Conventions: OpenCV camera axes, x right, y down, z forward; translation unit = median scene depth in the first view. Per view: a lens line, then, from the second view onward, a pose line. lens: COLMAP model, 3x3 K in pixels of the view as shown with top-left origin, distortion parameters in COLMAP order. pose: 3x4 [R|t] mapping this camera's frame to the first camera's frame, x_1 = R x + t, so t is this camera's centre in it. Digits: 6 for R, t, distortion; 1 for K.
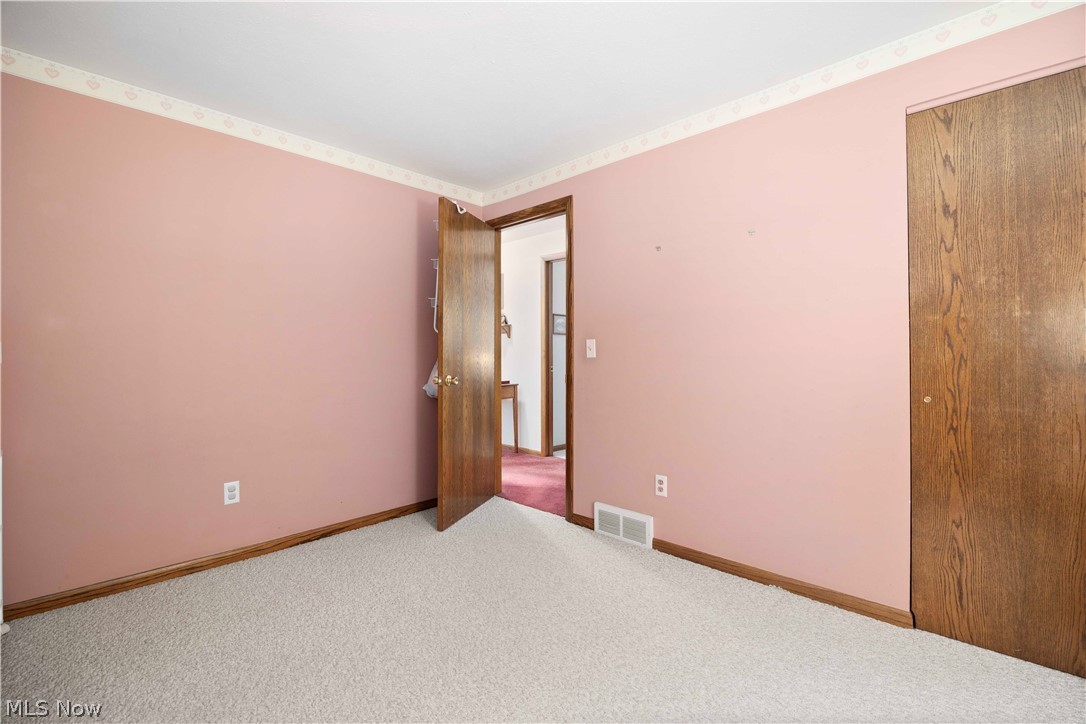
lens RADIAL K [[484.1, 0, 543.0], [0, 484.1, 362.0], [0, 0, 1]] dist [0.000294, -0.000253]
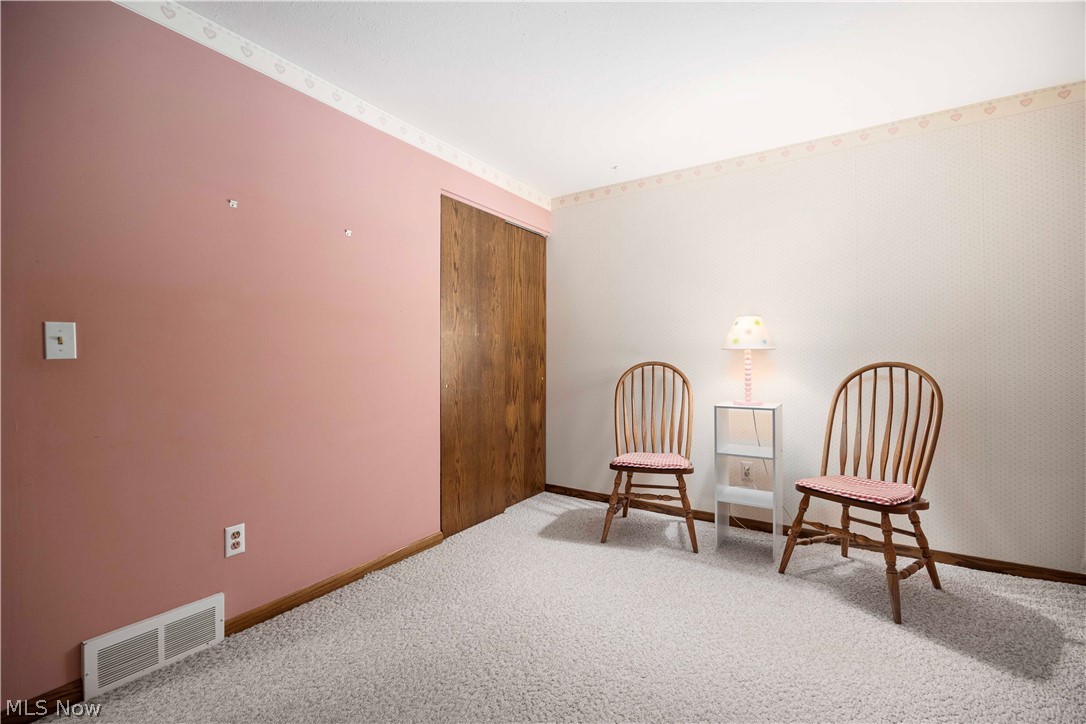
lens RADIAL K [[484.1, 0, 543.0], [0, 484.1, 362.0], [0, 0, 1]] dist [0.000294, -0.000253]
pose [[-0.187522, -0.005790, 0.982243, -0.768529], [0.011353, 0.999903, 0.008062, -0.007238], [-0.982195, 0.012664, -0.187439, 0.992020]]
